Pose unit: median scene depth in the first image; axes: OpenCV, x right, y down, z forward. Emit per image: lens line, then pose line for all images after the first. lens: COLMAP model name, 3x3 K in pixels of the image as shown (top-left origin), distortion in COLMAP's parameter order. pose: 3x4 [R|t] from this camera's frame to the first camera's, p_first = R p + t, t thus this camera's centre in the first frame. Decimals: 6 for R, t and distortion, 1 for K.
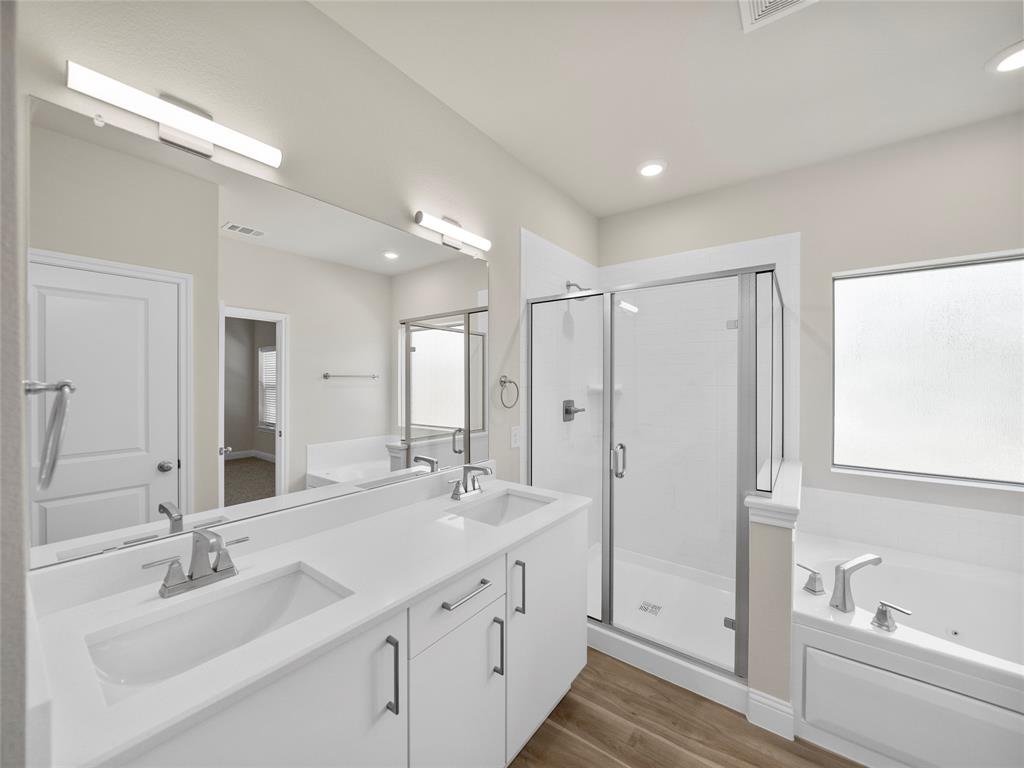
lens RADIAL K [[413.5, 0, 507.2], [0, 413.5, 381.0], [0, 0, 1]] dist [-0.003628, -0.001272]
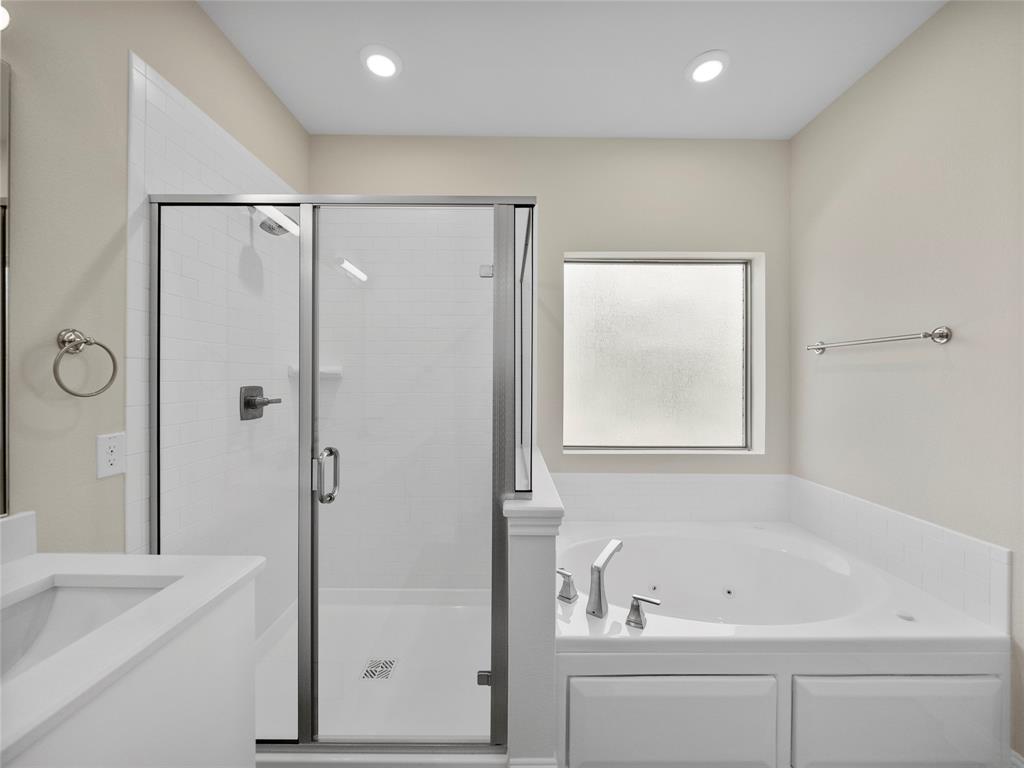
lens RADIAL K [[413.5, 0, 515.8], [0, 413.5, 376.0], [0, 0, 1]] dist [-0.003628, -0.001272]
pose [[0.802289, 0.002256, 0.596931, 0.134283], [0.001967, 0.999977, -0.006423, 0.050455], [-0.596932, 0.006327, 0.802267, 0.347098]]
